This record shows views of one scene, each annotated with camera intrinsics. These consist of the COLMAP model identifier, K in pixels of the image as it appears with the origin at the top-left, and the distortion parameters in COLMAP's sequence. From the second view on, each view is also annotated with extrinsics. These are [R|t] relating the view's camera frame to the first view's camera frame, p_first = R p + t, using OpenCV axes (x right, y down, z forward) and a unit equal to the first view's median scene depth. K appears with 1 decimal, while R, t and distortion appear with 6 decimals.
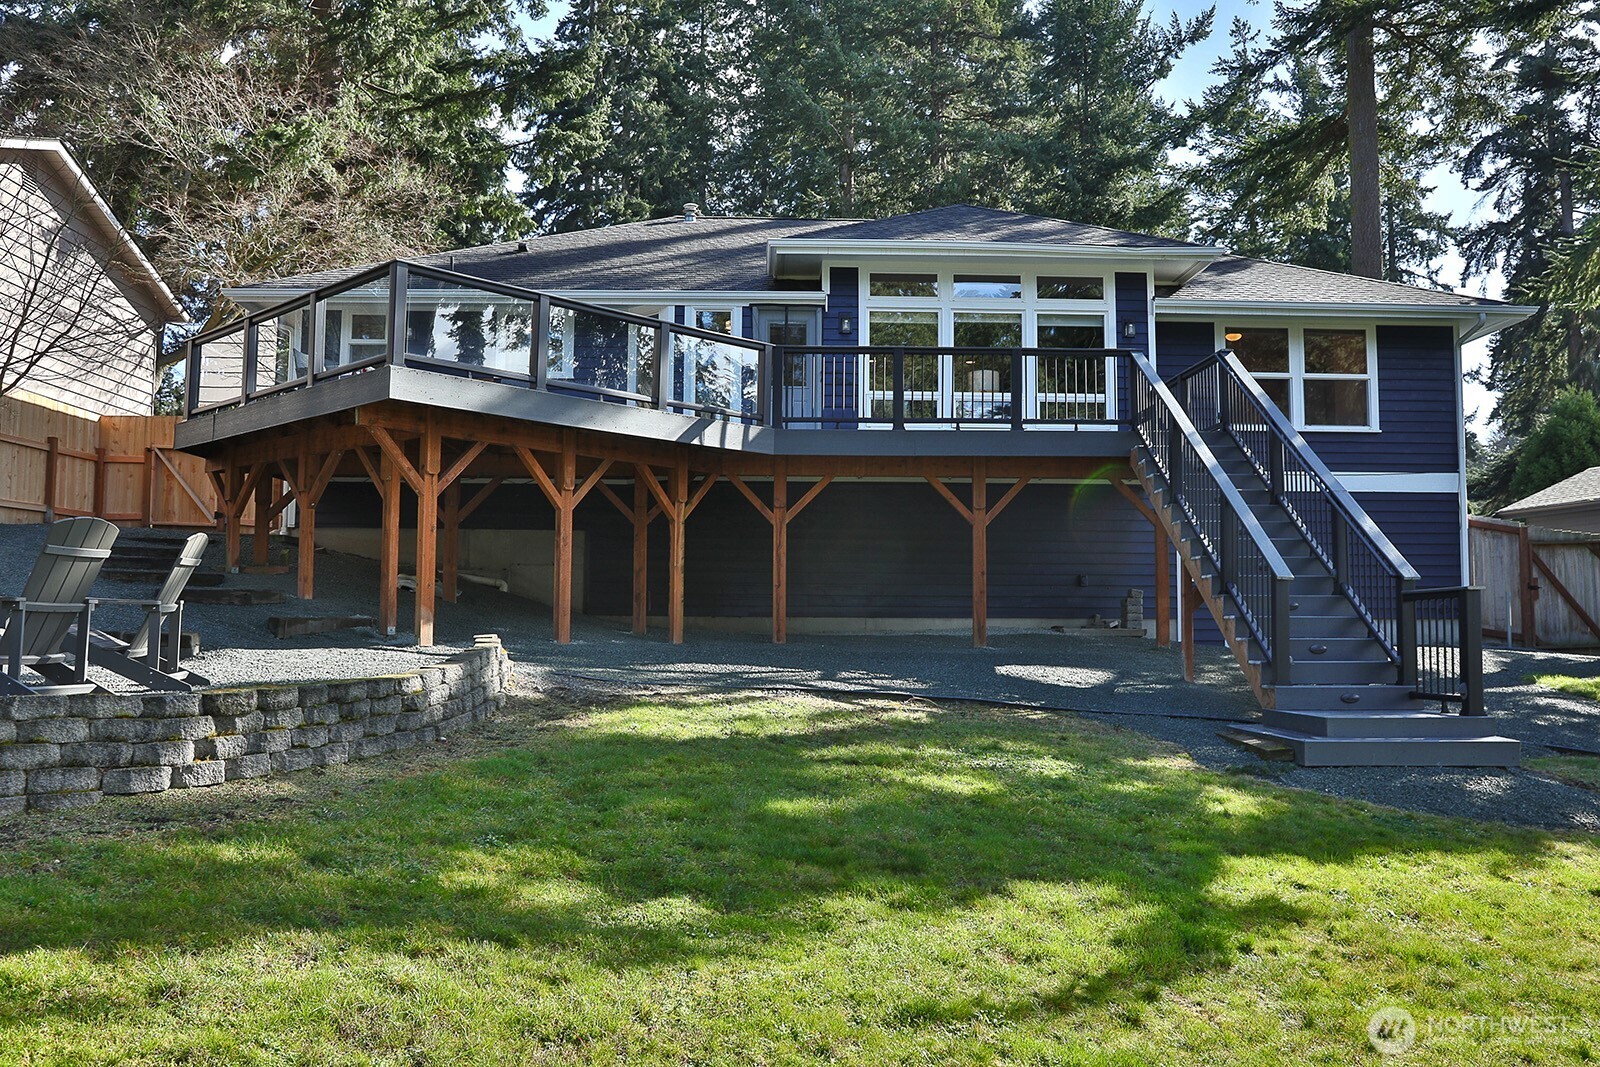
lens RADIAL K [[1235.2, 0, 797.3], [0, 1235.2, 526.2], [0, 0, 1]] dist [0.014503, 0.001542]
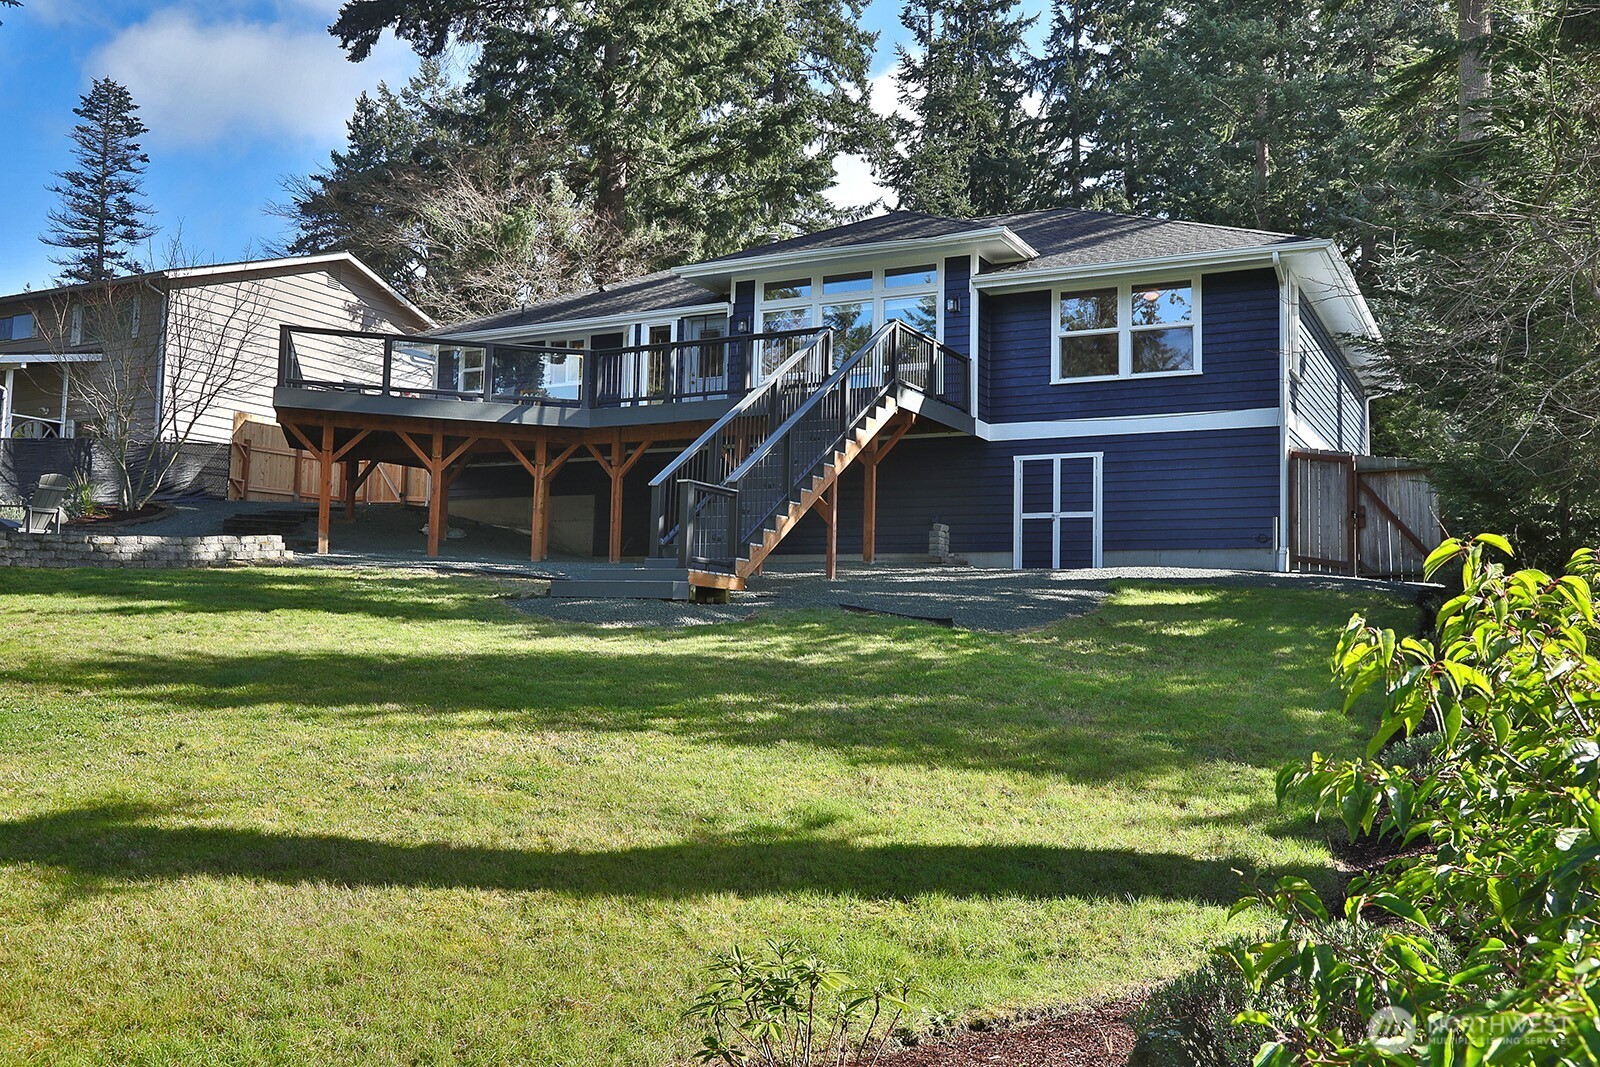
lens RADIAL K [[1340.0, 0, 801.8], [0, 1340.0, 536.8], [0, 0, 1]] dist [0.061591, 0.003655]
pose [[0.873925, -0.025007, -0.485417, 0.750596], [0.020136, 0.999681, -0.015249, 0.076155], [0.485643, 0.003552, 0.874150, -0.180429]]
